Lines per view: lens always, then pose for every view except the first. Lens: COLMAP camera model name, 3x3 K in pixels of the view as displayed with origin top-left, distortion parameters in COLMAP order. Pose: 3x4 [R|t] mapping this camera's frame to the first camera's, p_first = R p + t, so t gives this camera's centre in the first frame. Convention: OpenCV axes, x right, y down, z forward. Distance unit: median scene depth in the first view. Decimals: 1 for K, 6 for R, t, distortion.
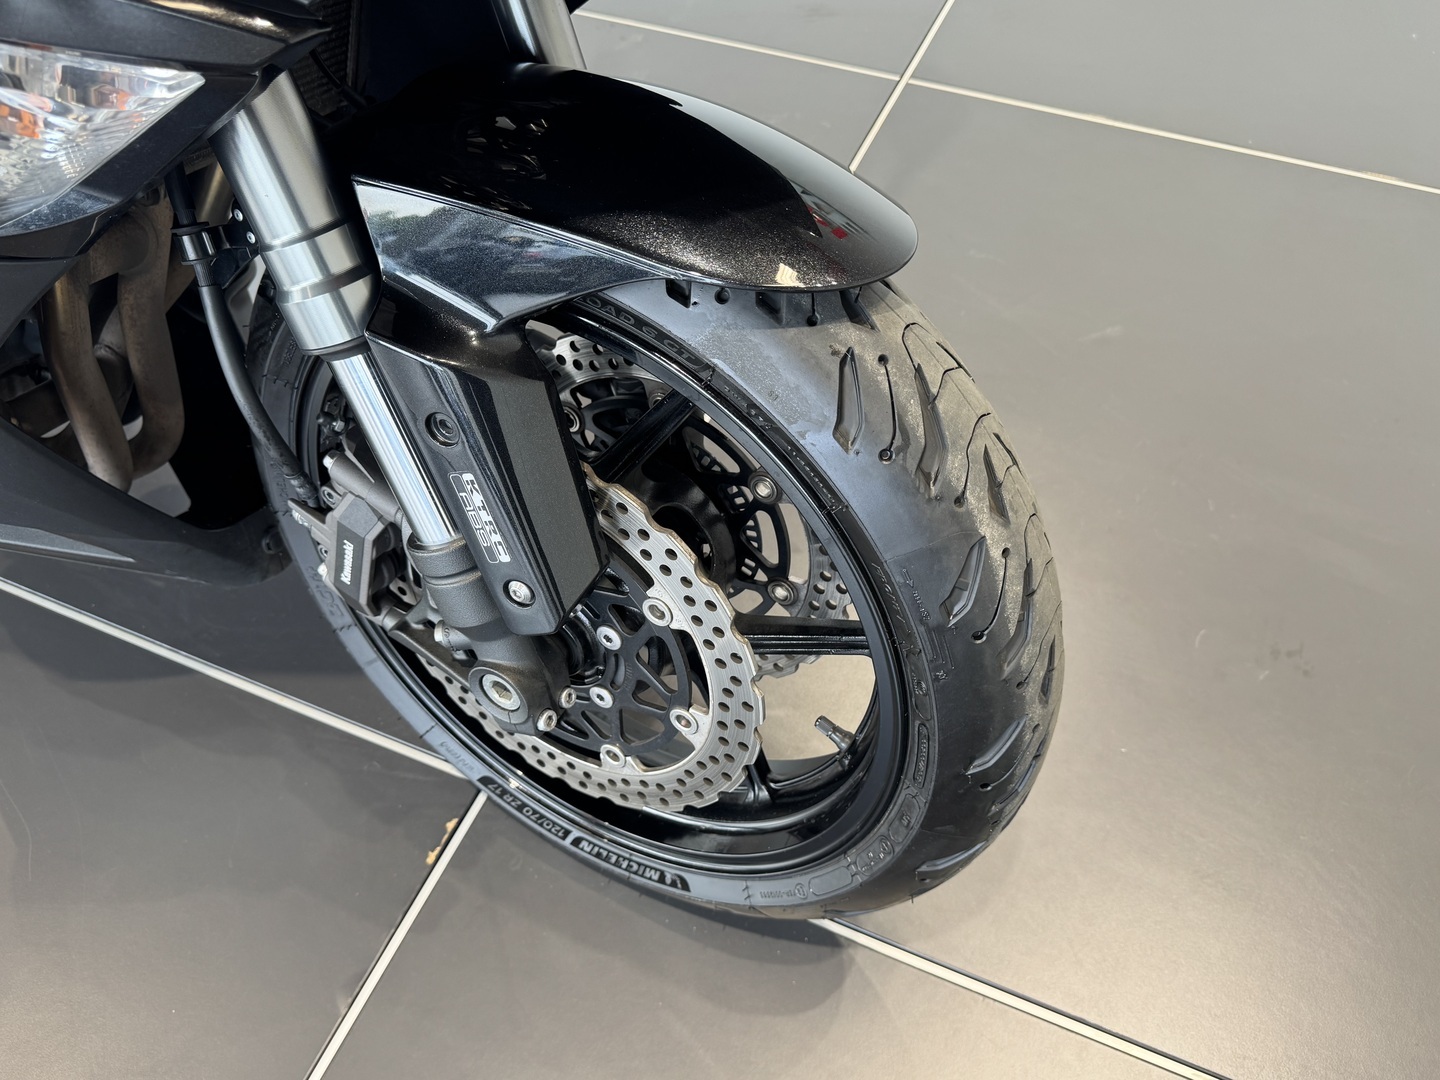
lens RADIAL K [[1102.2, 0, 732.1], [0, 1102.2, 515.2], [0, 0, 1]] dist [0.039327, -0.041932]
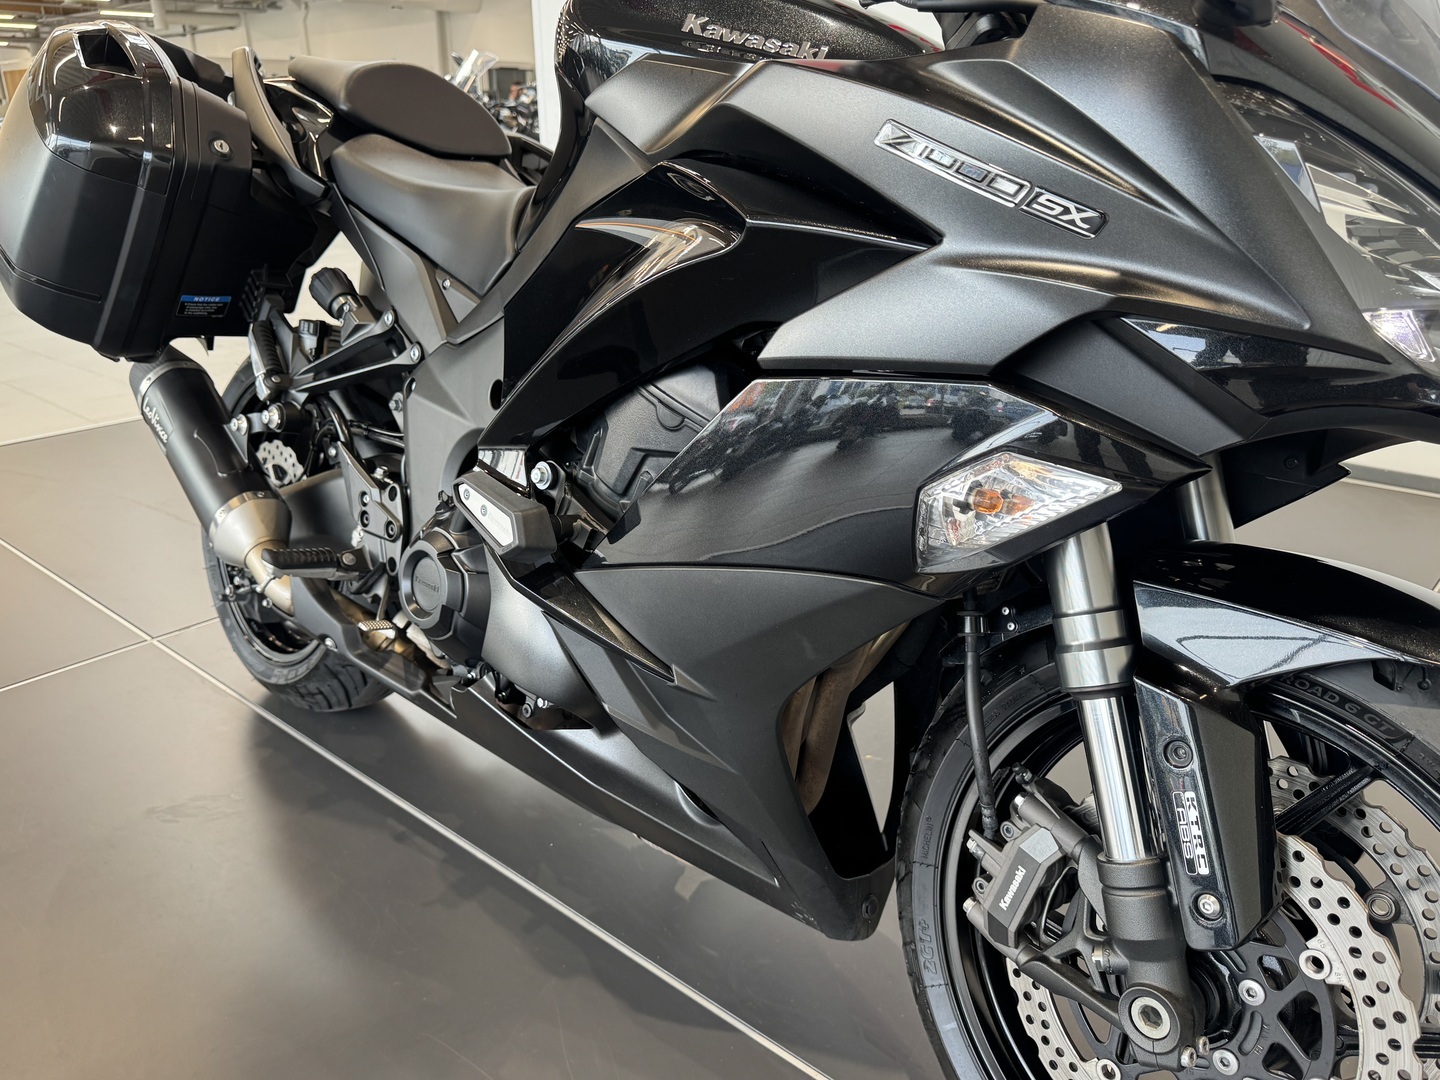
lens RADIAL K [[1102.2, 0, 721.3], [0, 1102.2, 546.6], [0, 0, 1]] dist [0.039327, -0.041932]
pose [[0.949134, 0.106749, -0.296227, -0.370082], [-0.241722, 0.849904, -0.468223, 0.423368], [0.201782, 0.516011, 0.832476, -0.326952]]
